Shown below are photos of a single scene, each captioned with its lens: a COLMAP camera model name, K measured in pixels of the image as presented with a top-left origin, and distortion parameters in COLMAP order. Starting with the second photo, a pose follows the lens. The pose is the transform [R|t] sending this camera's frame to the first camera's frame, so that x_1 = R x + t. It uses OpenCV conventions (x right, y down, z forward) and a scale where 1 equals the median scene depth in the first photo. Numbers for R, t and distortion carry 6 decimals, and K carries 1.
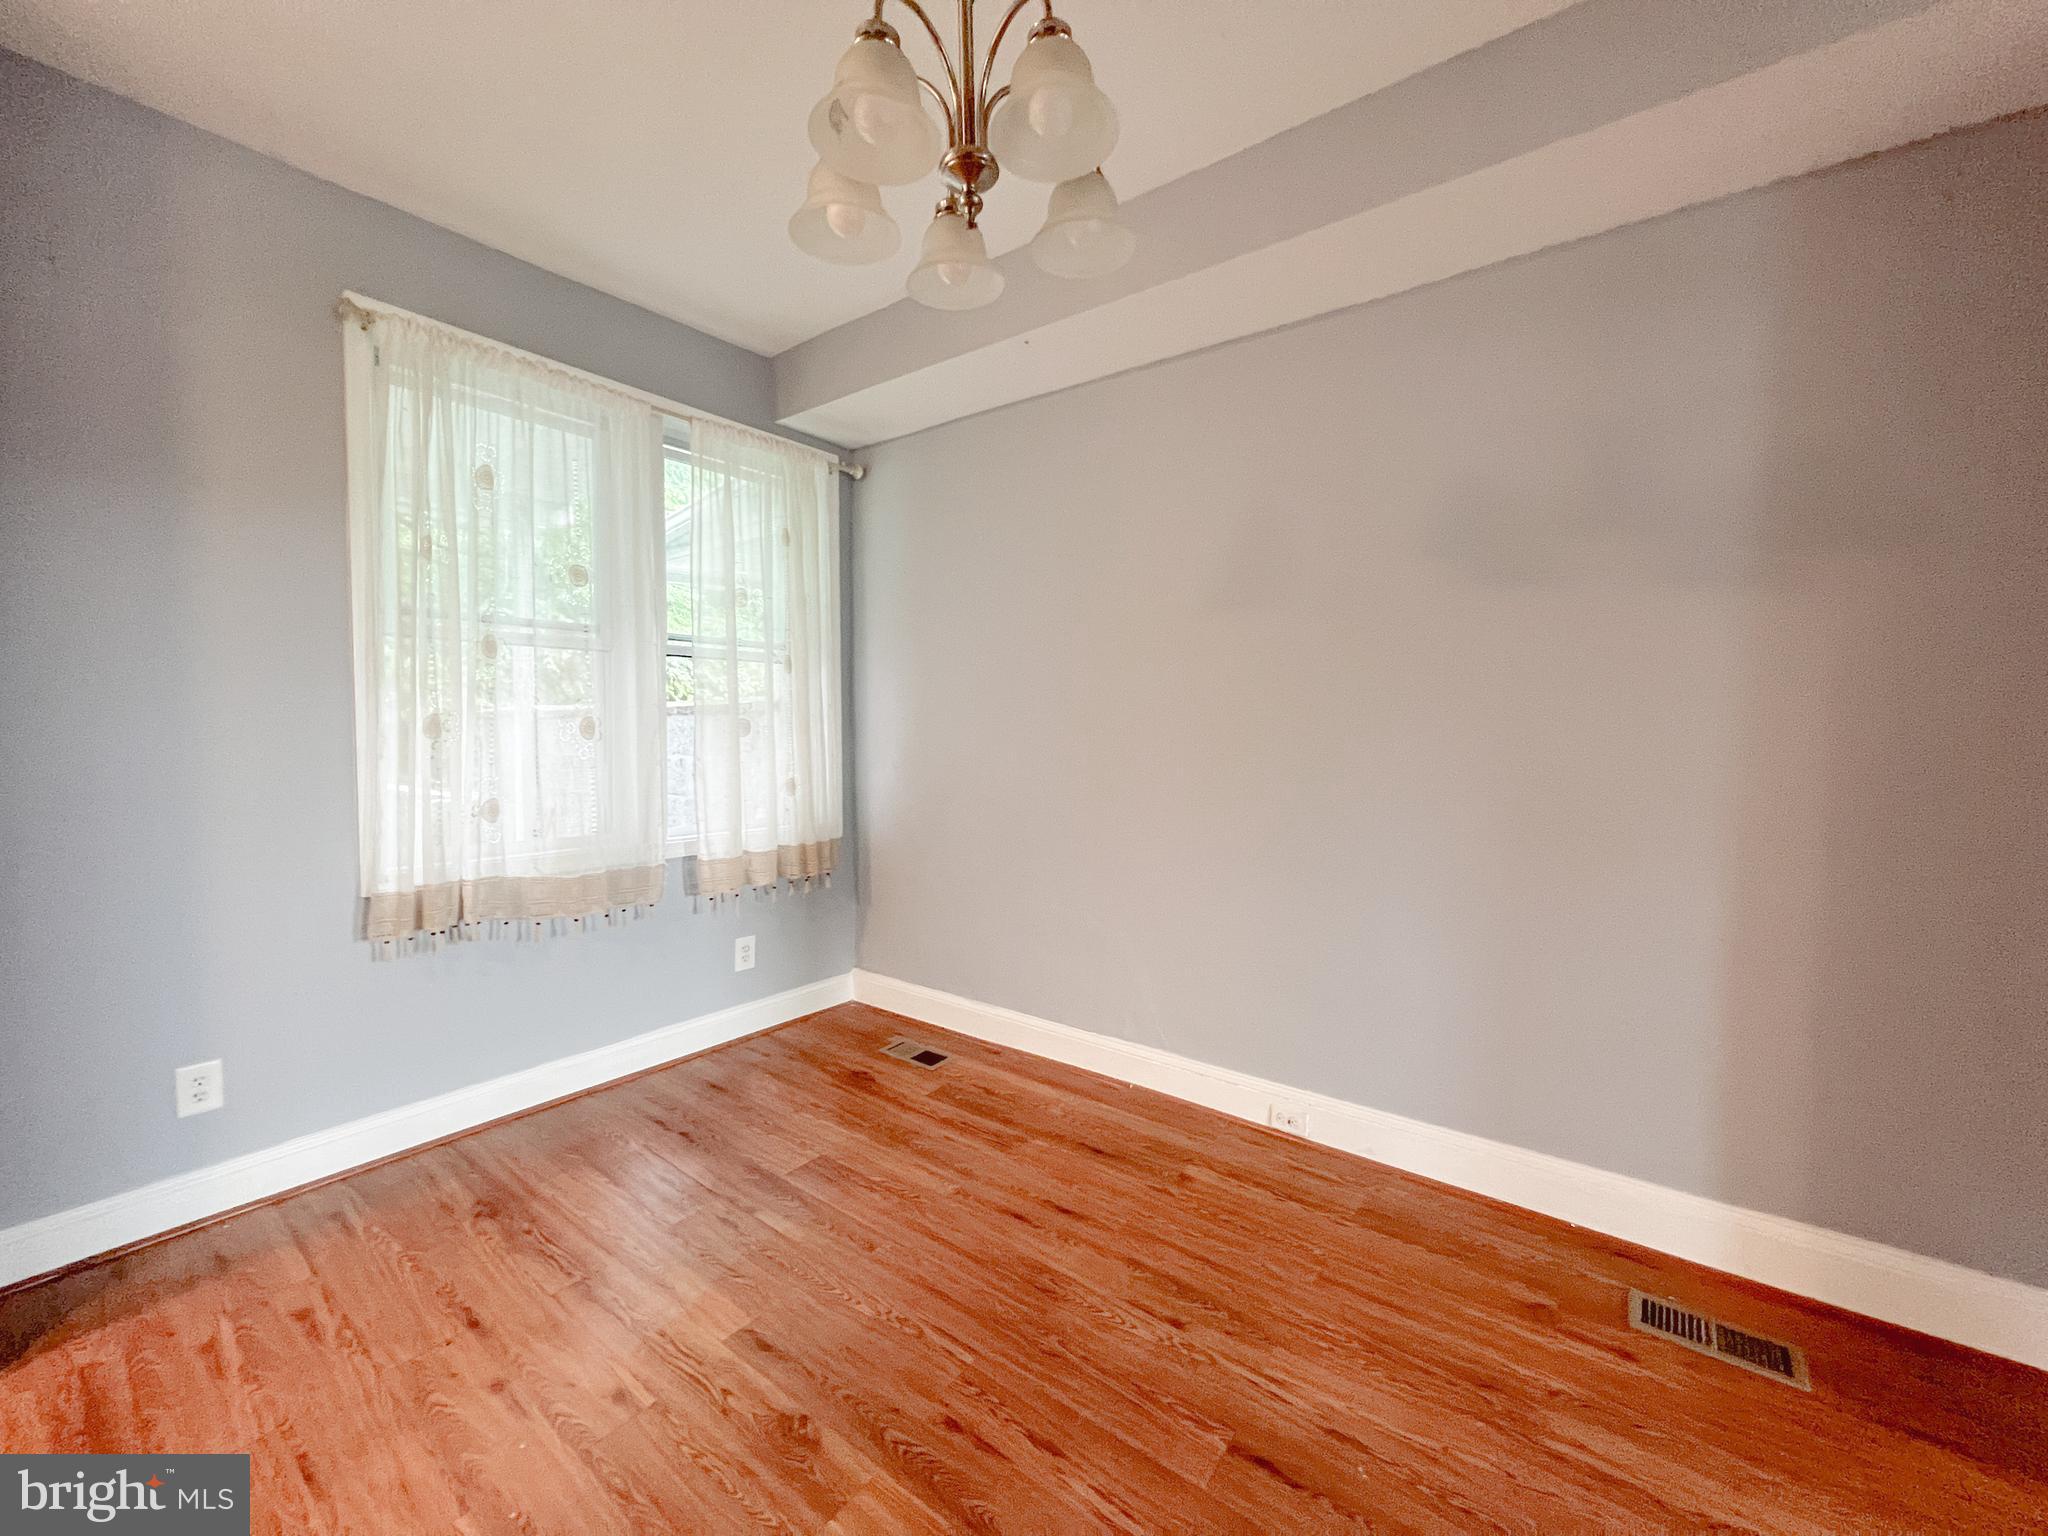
lens RADIAL K [[827.7, 0, 1026.1], [0, 827.7, 765.2], [0, 0, 1]] dist [0.002135, 0.000297]
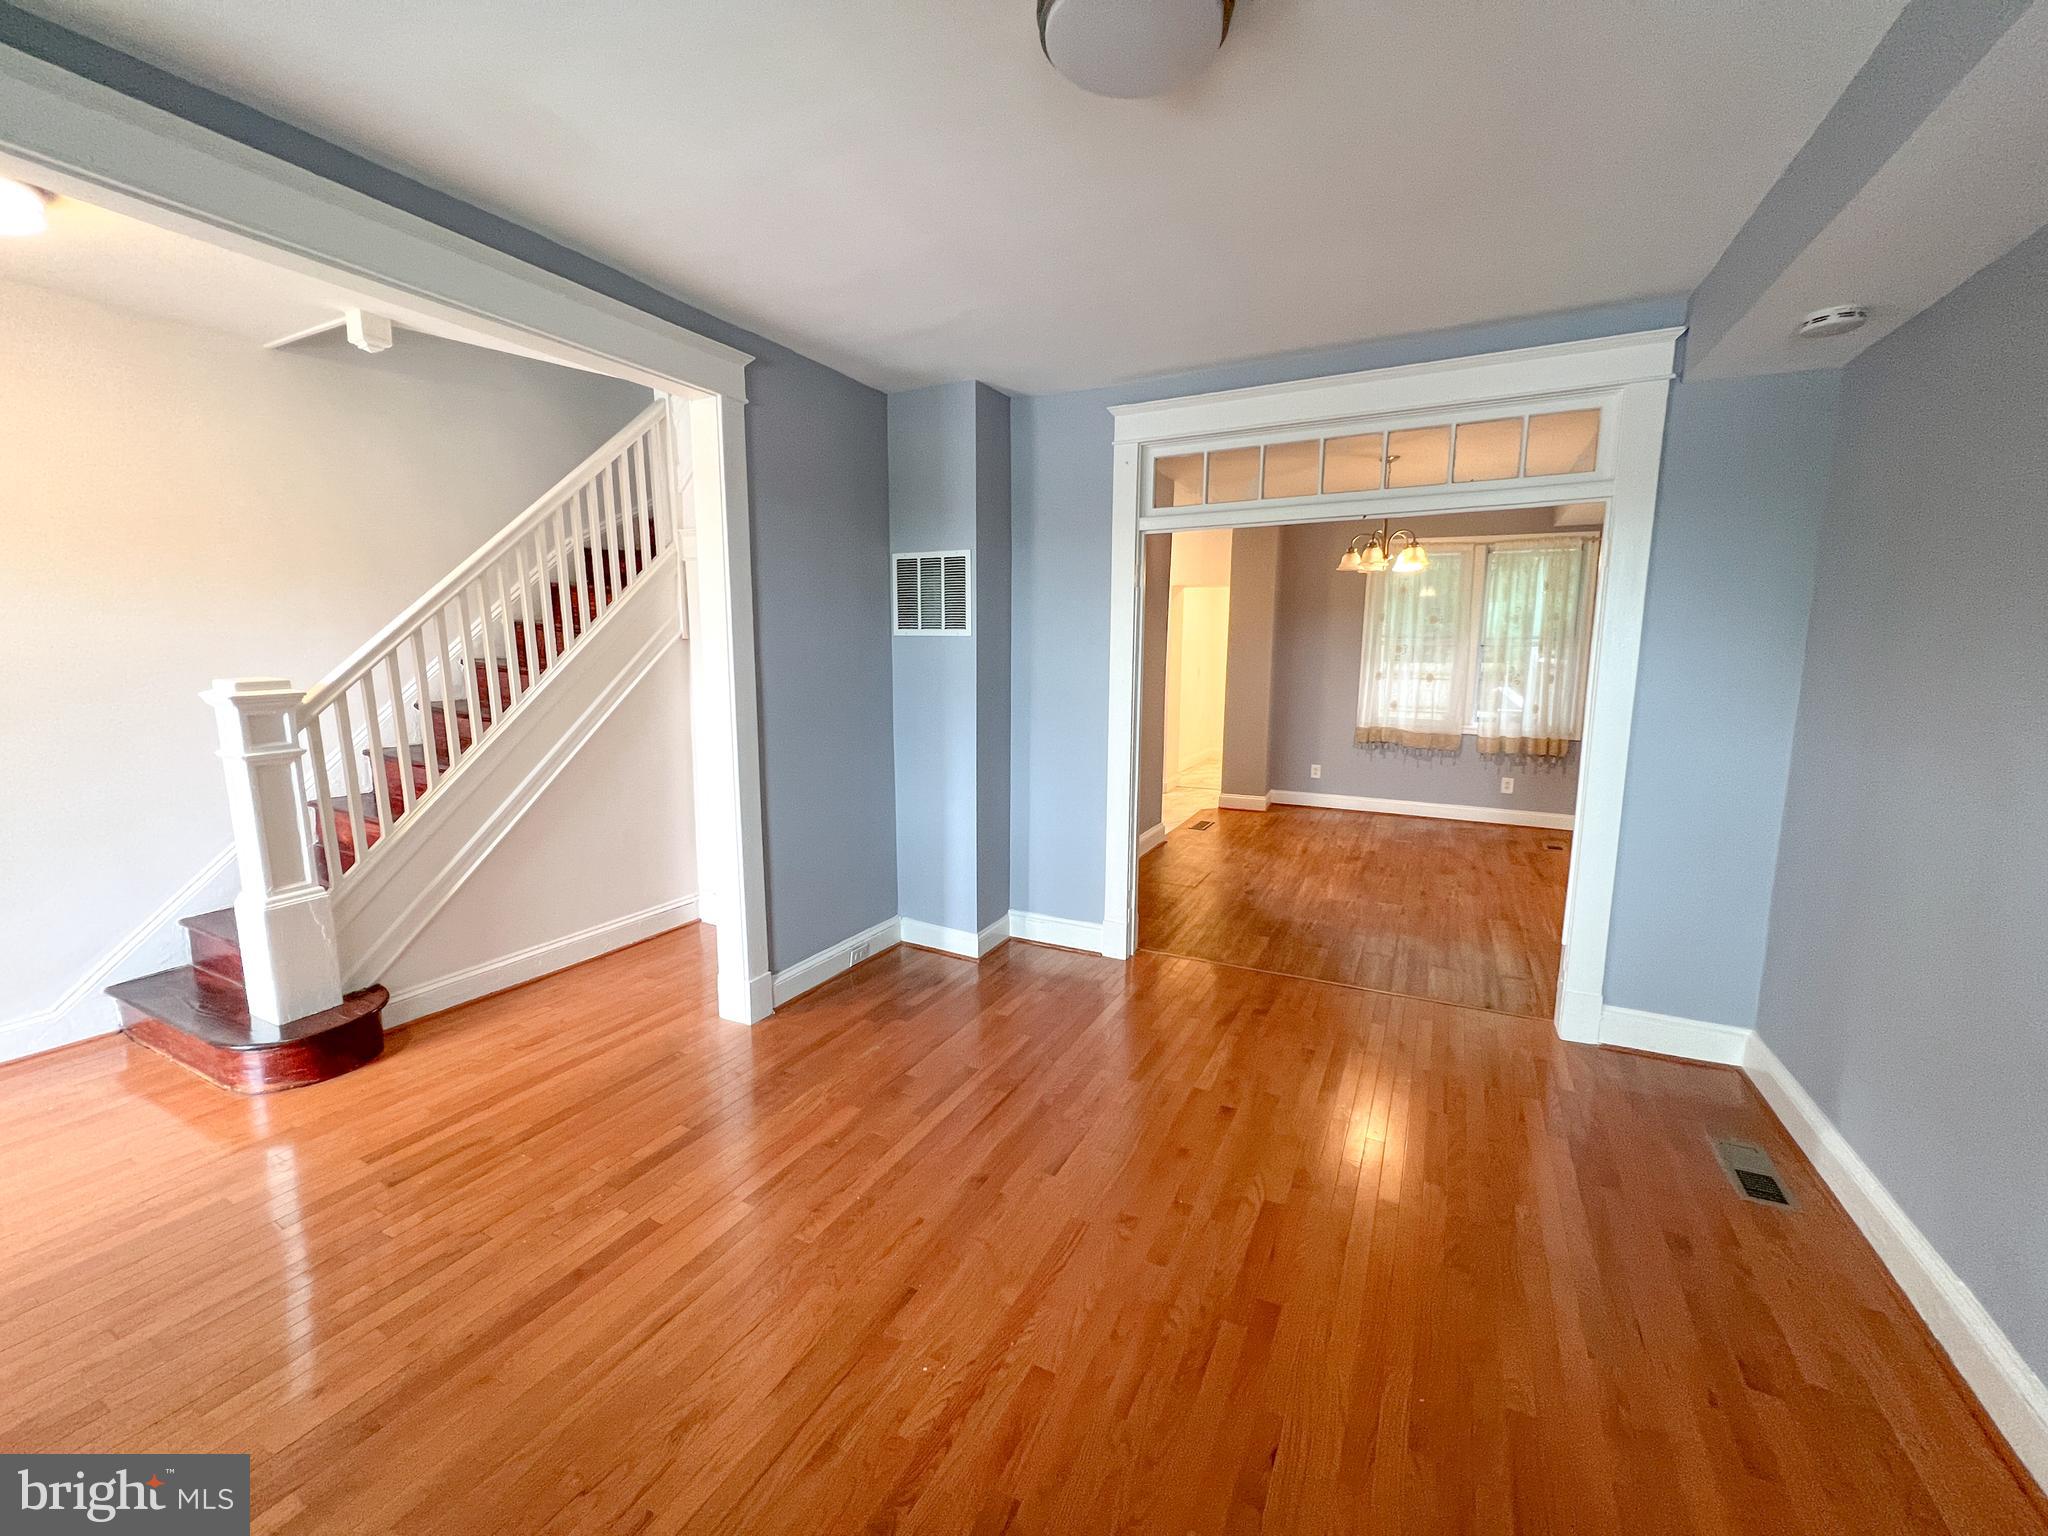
lens RADIAL K [[827.7, 0, 1023.1], [0, 827.7, 770.9], [0, 0, 1]] dist [0.002135, 0.000297]
pose [[0.179501, 0.150826, -0.972127, 1.938740], [-0.050316, 0.988291, 0.144043, -0.069233], [0.982470, 0.023057, 0.184988, -0.799804]]
